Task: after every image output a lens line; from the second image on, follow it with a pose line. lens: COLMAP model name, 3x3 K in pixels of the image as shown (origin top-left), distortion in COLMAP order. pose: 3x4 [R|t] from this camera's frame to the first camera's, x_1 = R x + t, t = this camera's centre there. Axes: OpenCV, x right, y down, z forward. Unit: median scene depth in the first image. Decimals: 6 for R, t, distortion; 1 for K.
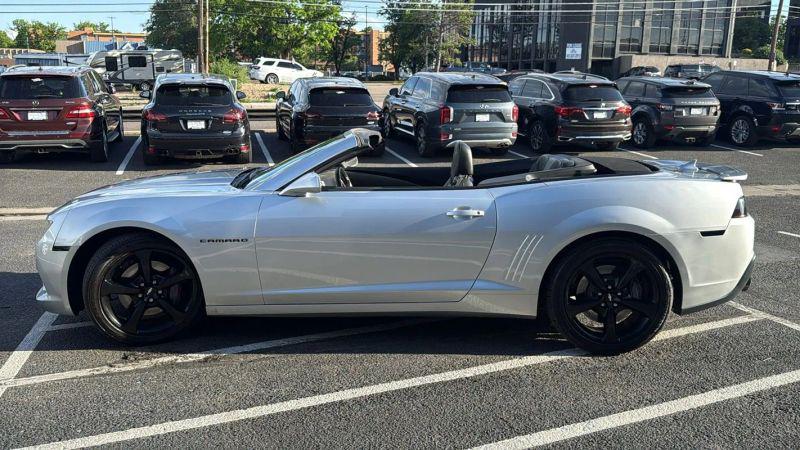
lens RADIAL K [[667.9, 0, 397.3], [0, 667.9, 231.0], [0, 0, 1]] dist [0.098949, -0.206298]
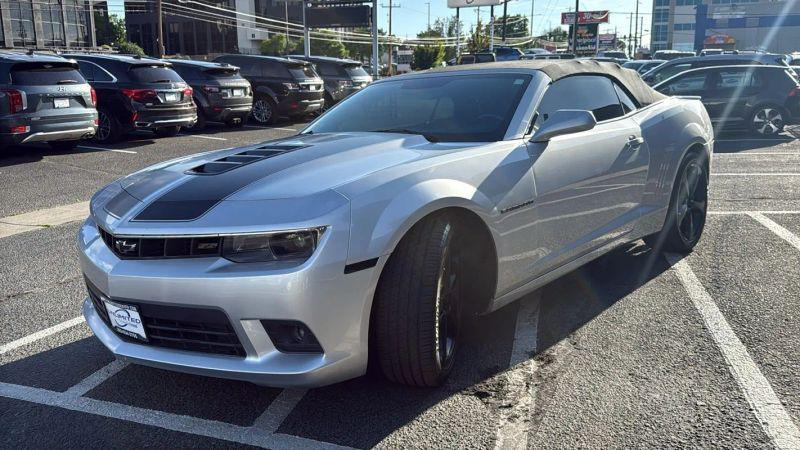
lens RADIAL K [[667.9, 0, 397.3], [0, 667.9, 231.0], [0, 0, 1]] dist [0.098949, -0.206298]
pose [[0.640736, -0.184070, 0.745370, -0.294136], [0.180640, 0.979724, 0.086662, -0.015964], [-0.746208, 0.079116, 0.660994, 0.189108]]
